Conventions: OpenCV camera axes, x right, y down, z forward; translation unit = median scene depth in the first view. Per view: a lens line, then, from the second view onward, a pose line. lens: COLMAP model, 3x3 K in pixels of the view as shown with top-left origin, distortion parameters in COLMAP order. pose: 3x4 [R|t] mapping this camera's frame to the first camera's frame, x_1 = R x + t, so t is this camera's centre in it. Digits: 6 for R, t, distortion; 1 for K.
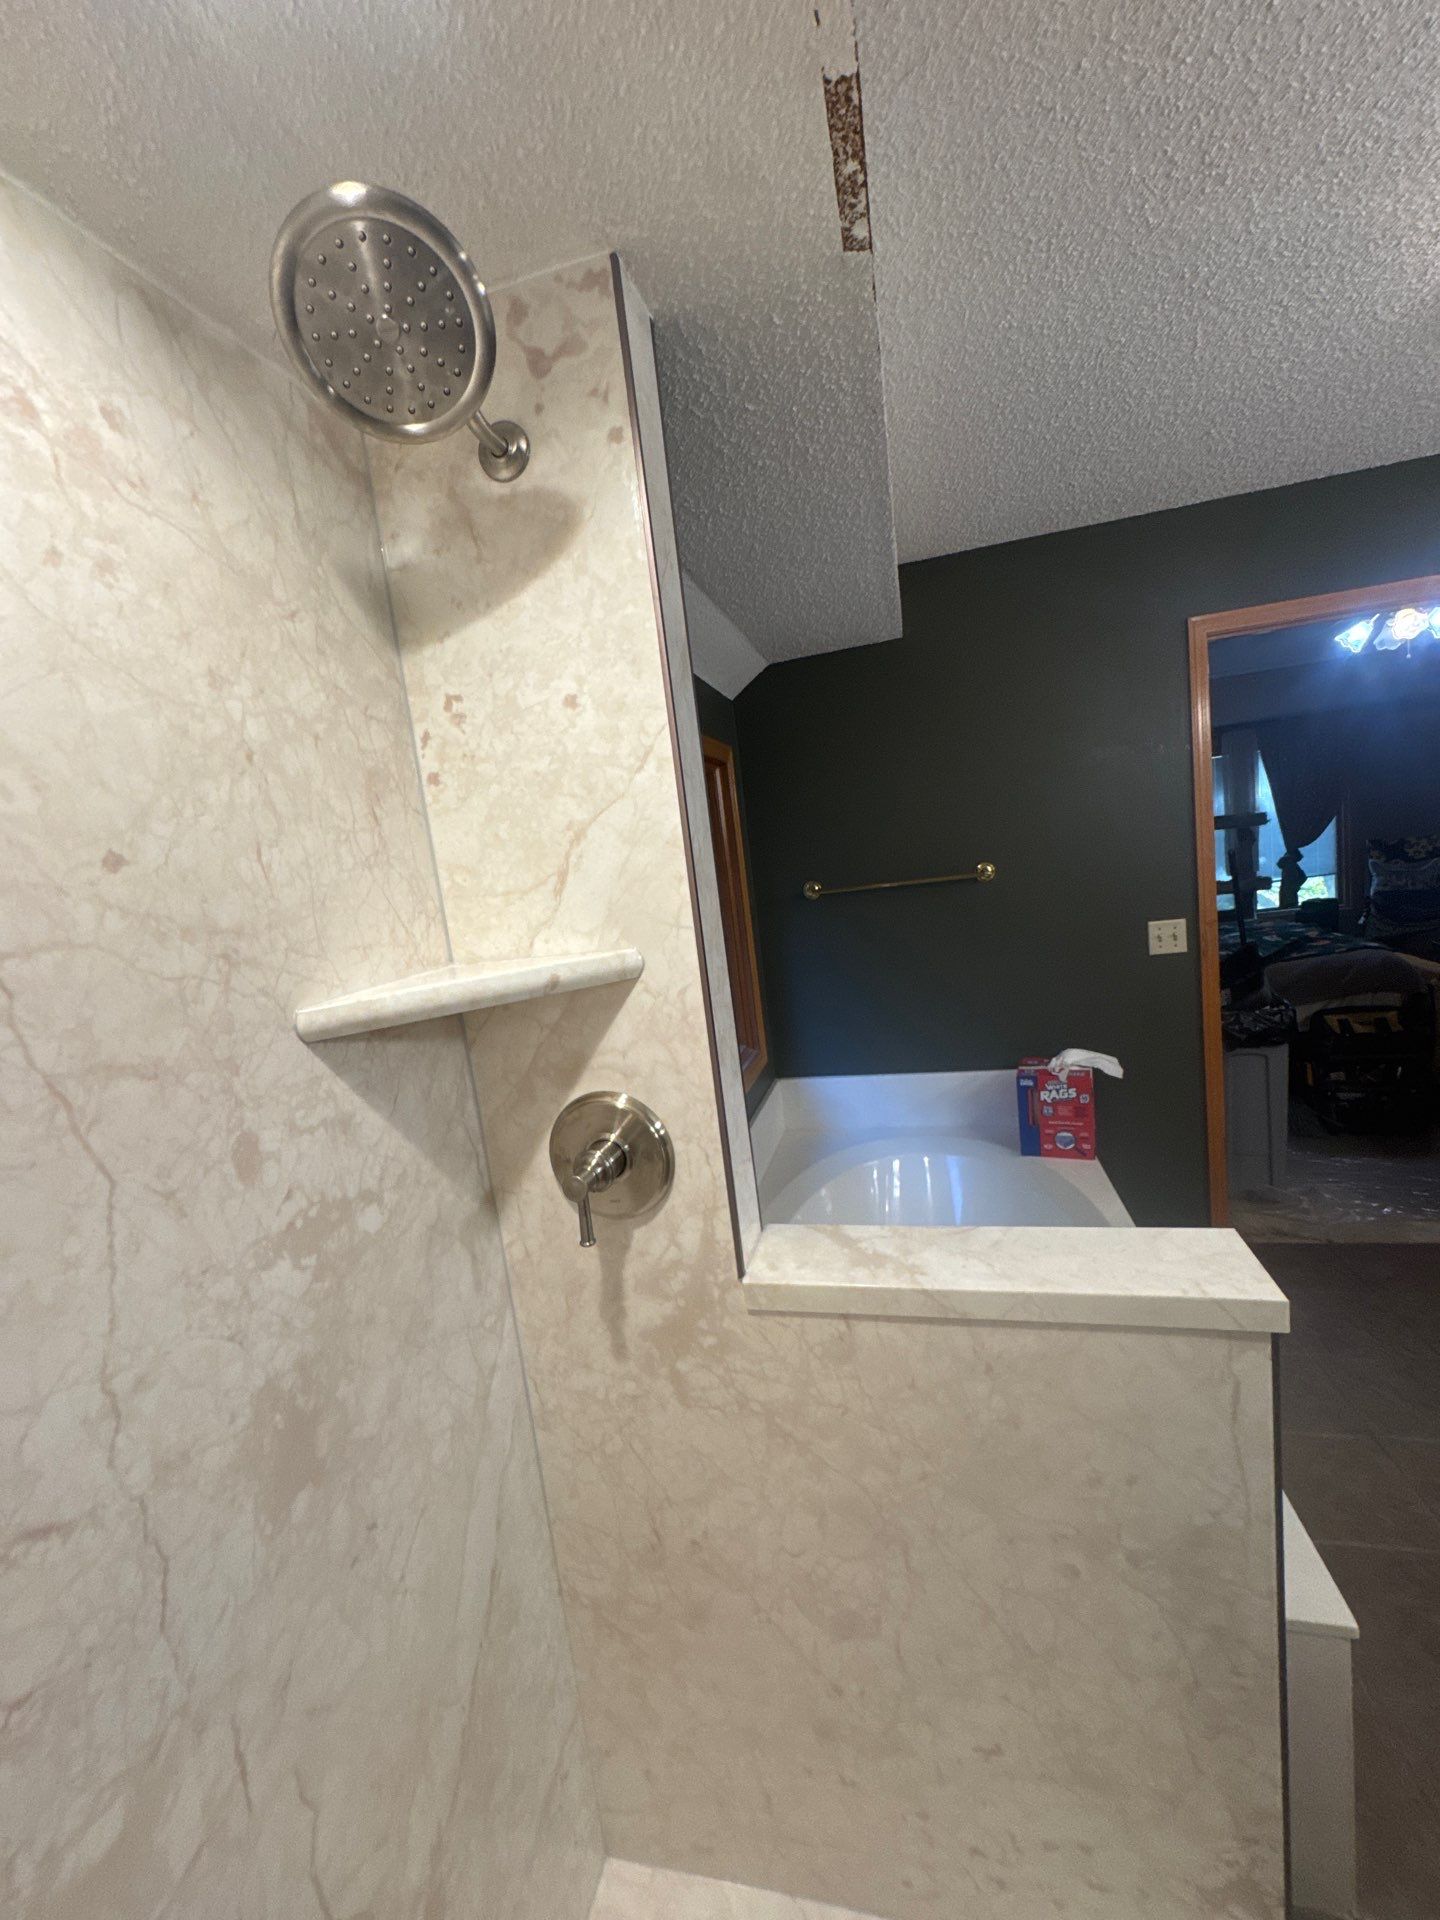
lens RADIAL K [[764.8, 0, 721.4], [0, 764.8, 959.8], [0, 0, 1]] dist [-0.004022, 0.000434]
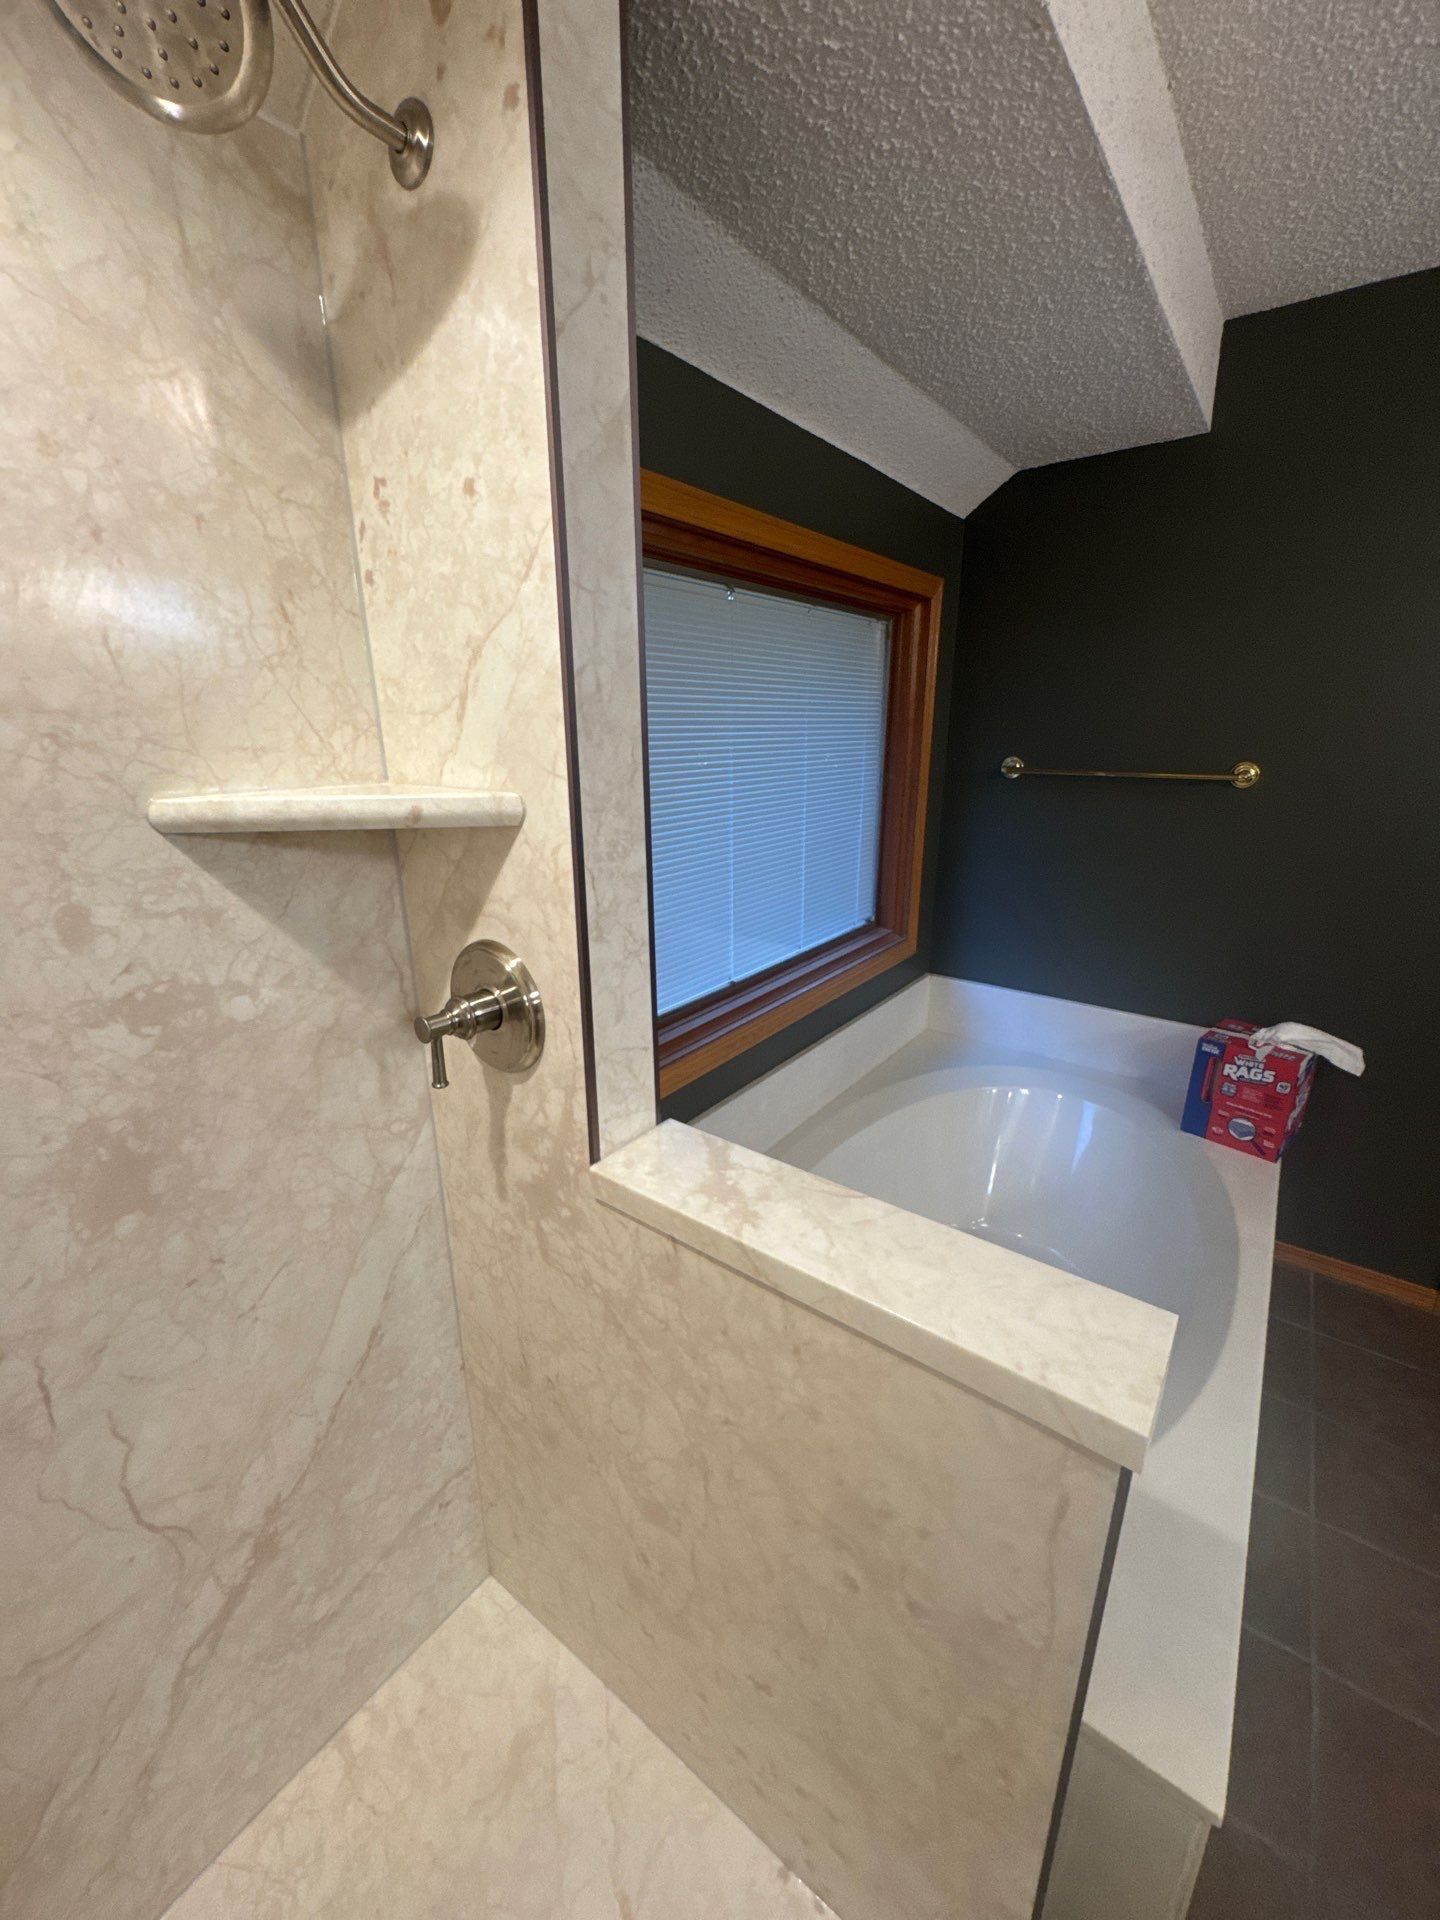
lens RADIAL K [[764.8, 0, 721.9], [0, 764.8, 959.5], [0, 0, 1]] dist [-0.004022, 0.000434]
pose [[0.918037, 0.223048, -0.327807, 0.494959], [-0.156784, 0.963595, 0.216574, -0.065263], [0.364180, -0.147428, 0.919586, 0.265685]]
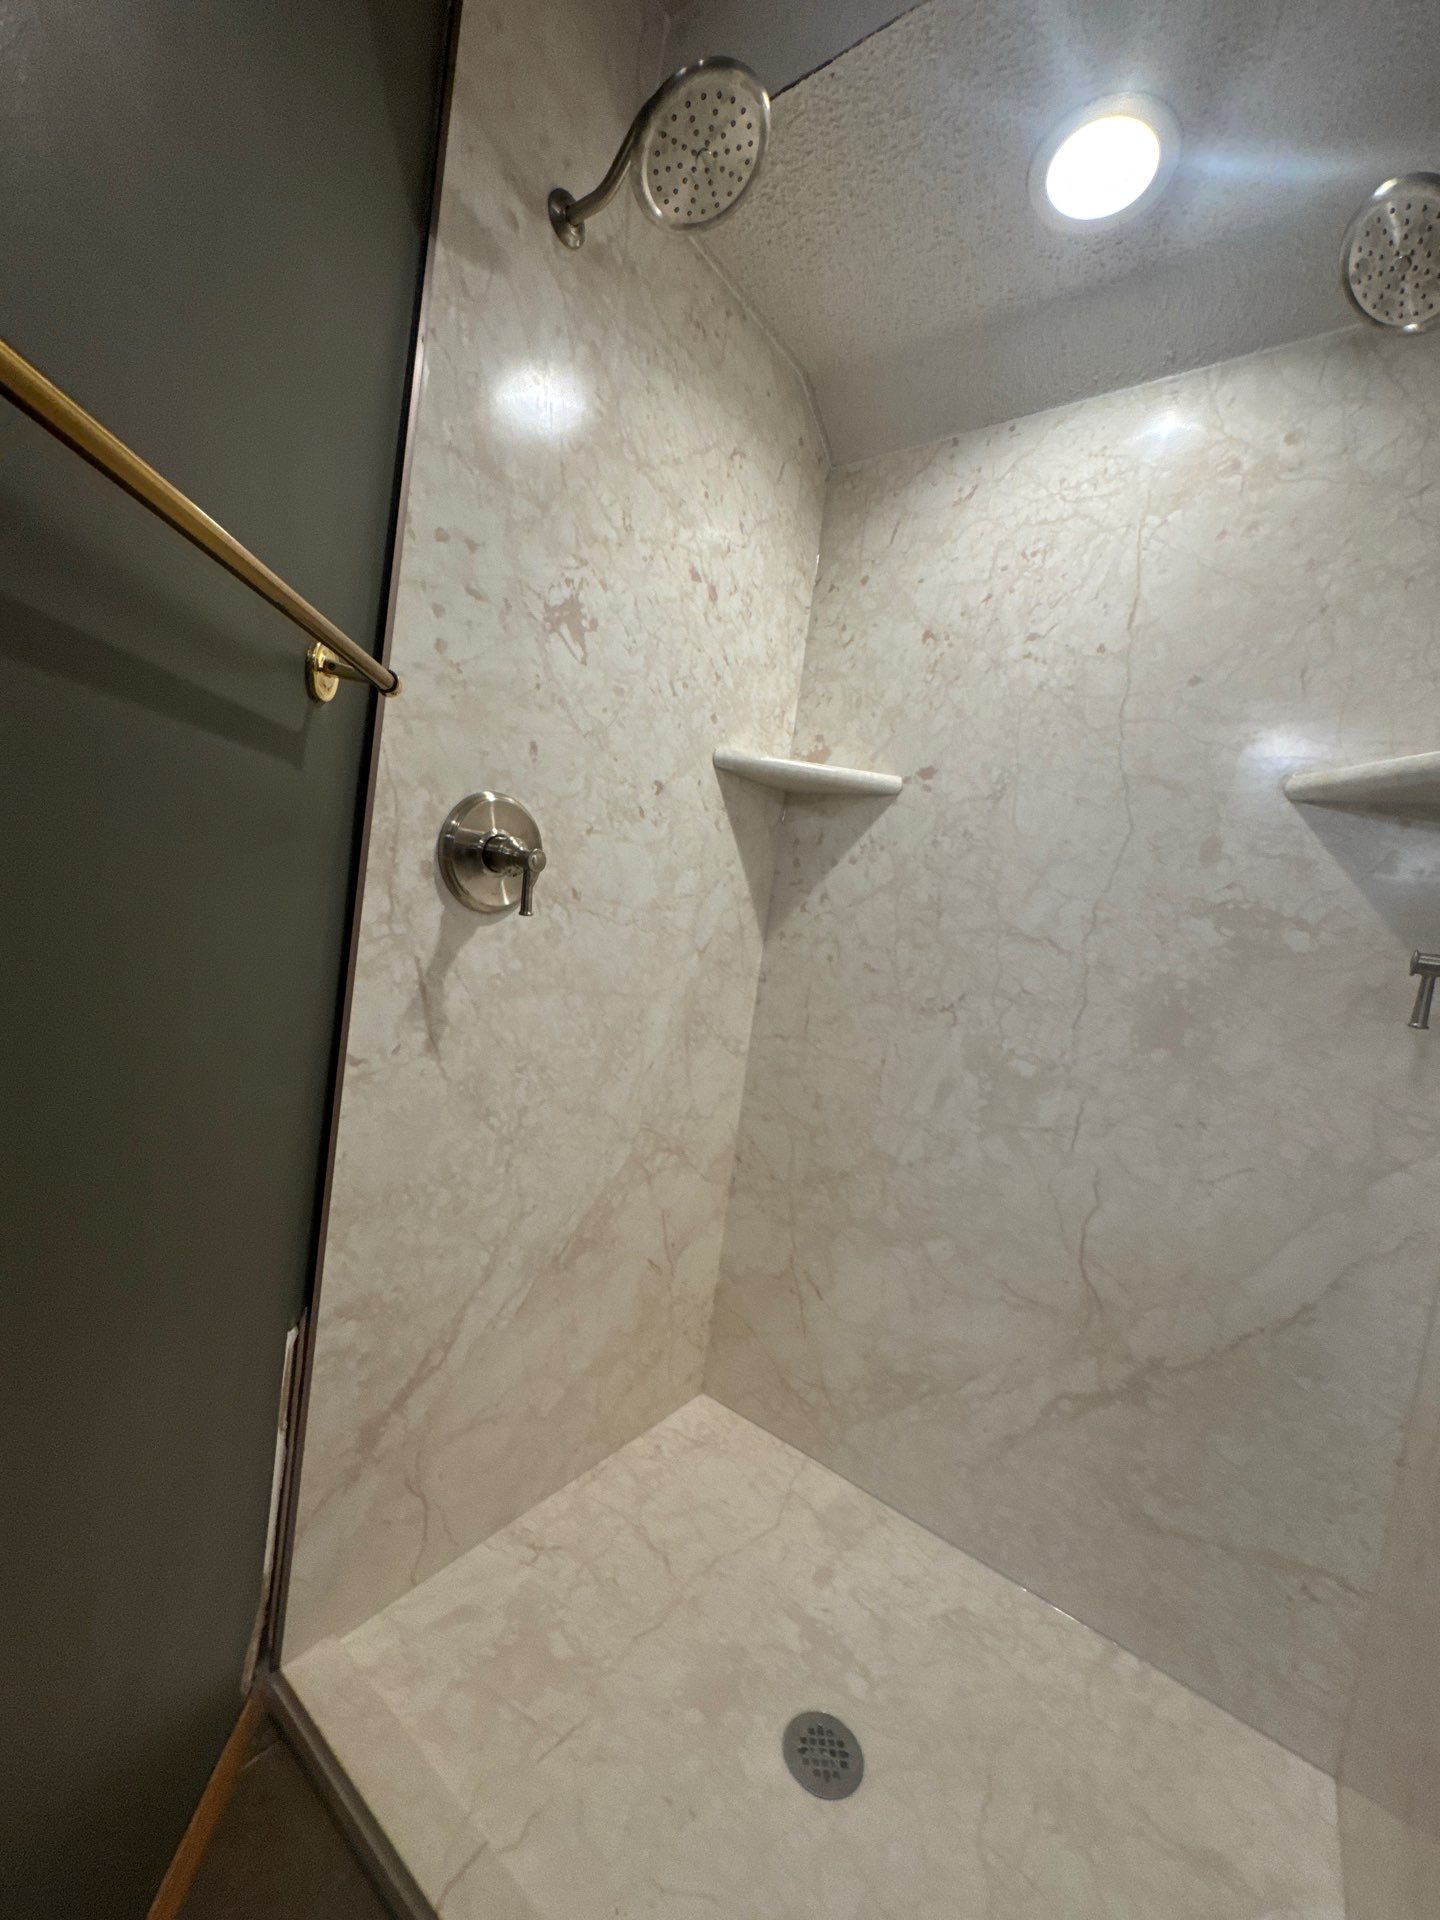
lens RADIAL K [[764.8, 0, 721.2], [0, 764.8, 958.6], [0, 0, 1]] dist [-0.004022, 0.000434]
pose [[-0.399501, 0.128042, -0.907747, 1.185920], [-0.203775, 0.953022, 0.224110, 0.270970], [0.893798, 0.274508, -0.354641, 0.563318]]
